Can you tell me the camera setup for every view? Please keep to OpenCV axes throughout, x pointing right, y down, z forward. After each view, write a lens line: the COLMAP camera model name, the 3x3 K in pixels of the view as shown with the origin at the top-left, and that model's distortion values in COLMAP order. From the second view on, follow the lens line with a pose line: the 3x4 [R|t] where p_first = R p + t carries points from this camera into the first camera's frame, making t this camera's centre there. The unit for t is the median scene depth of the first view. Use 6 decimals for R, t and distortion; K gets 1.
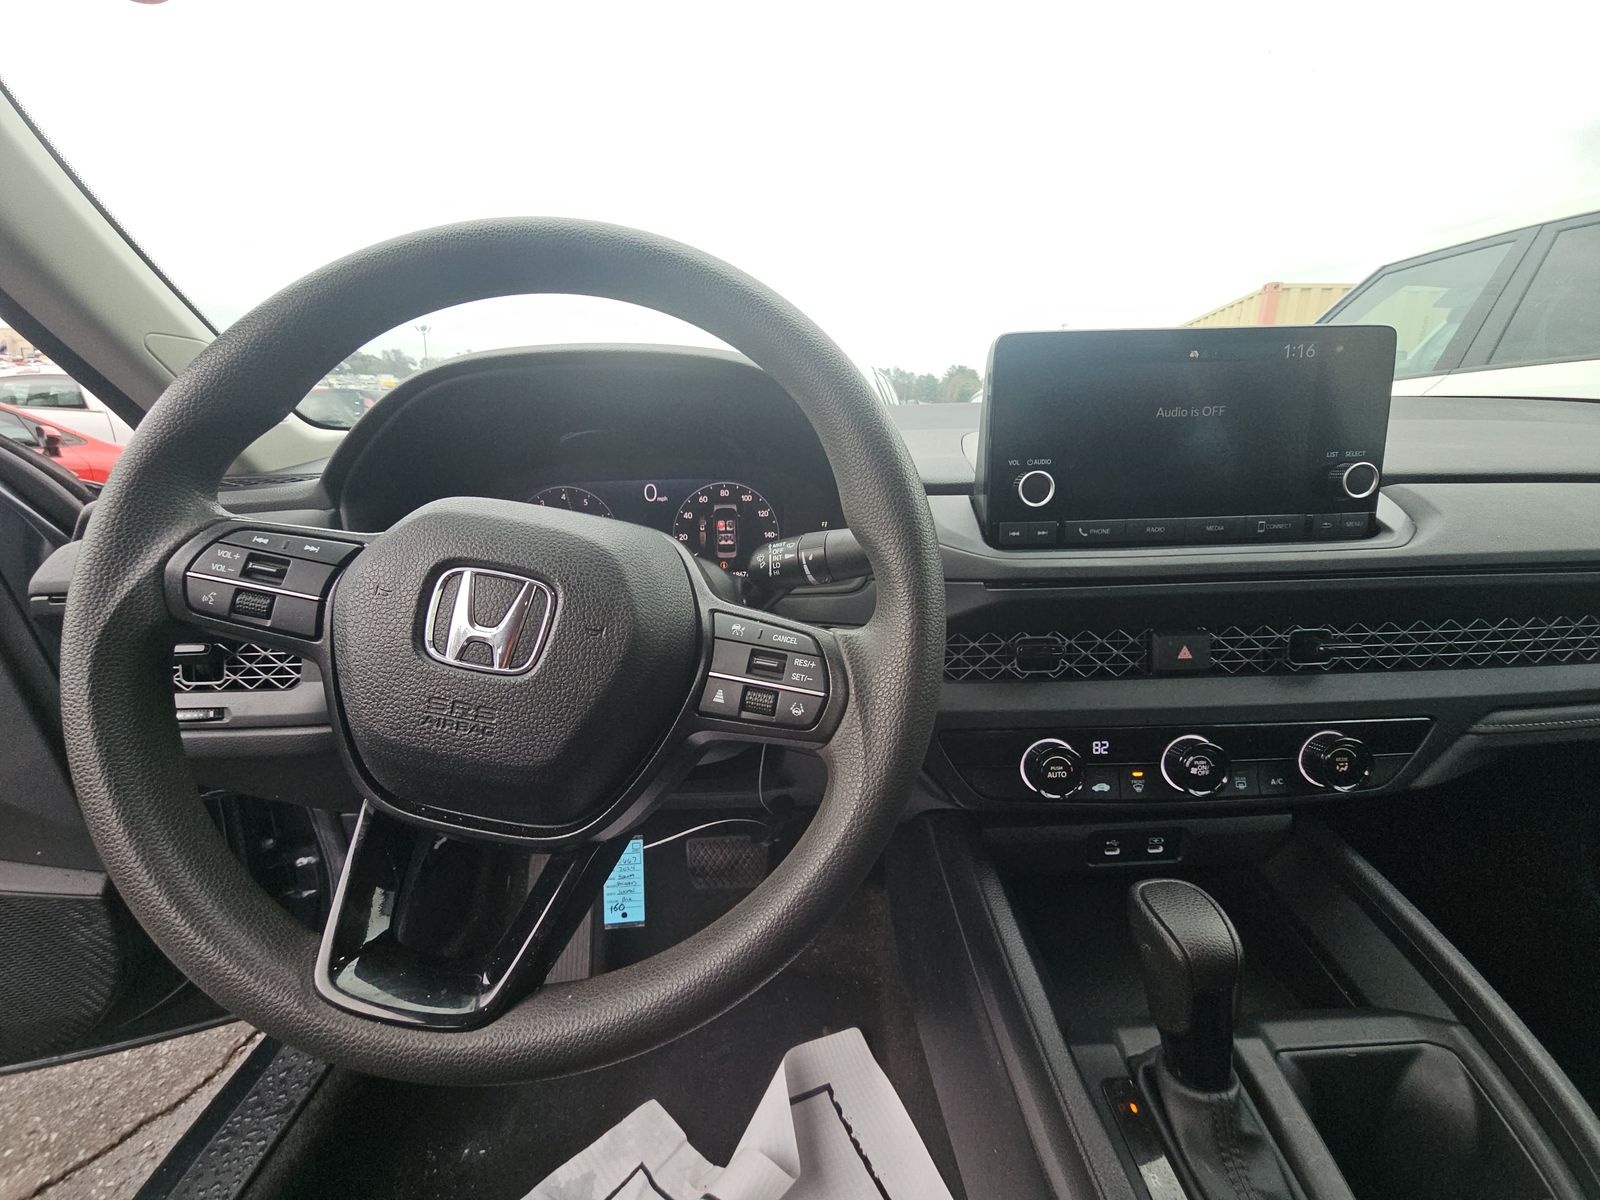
lens RADIAL K [[659.6, 0, 800.0], [0, 659.6, 600.0], [0, 0, 1]] dist [0.013107, -0.011257]
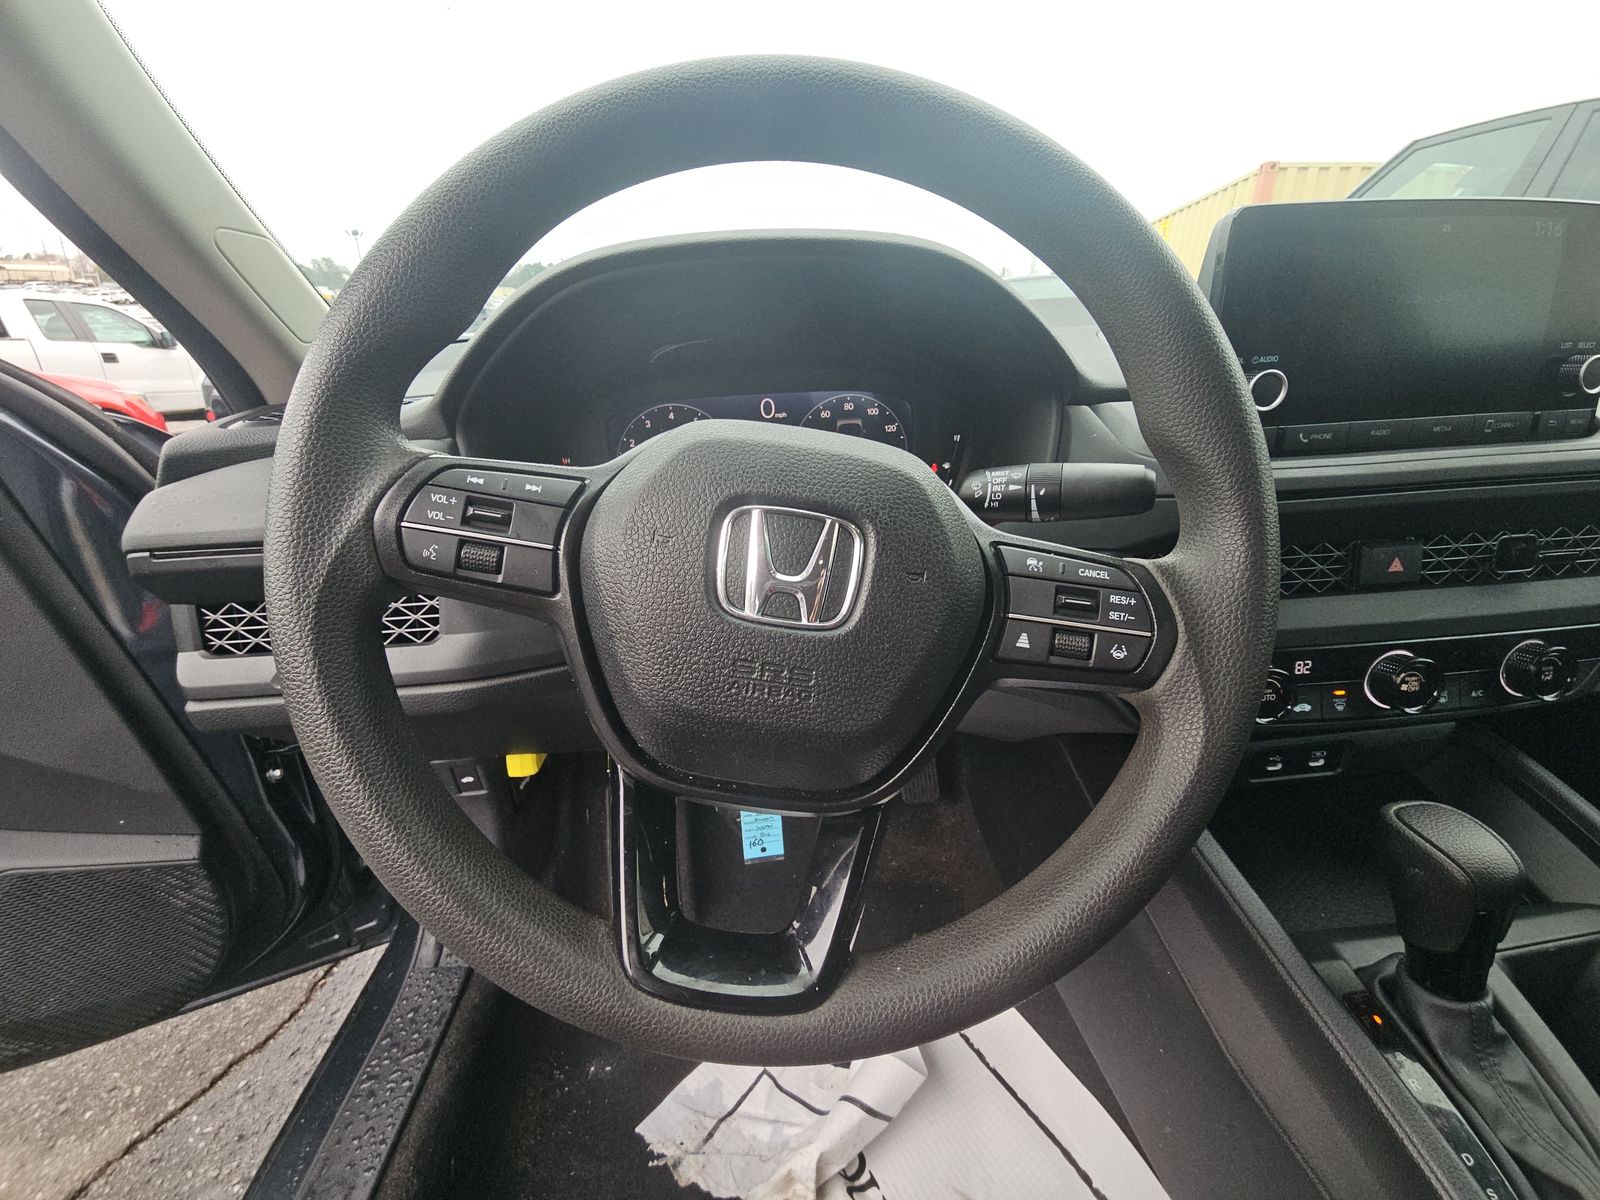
lens RADIAL K [[633.8, 0, 706.4], [0, 633.8, 595.6], [0, 0, 1]] dist [0.015653, -0.010661]
pose [[0.998626, -0.040920, 0.032739, -0.454770], [0.036317, 0.990771, 0.130588, -0.032907], [-0.037781, -0.129220, 0.990896, 0.140097]]
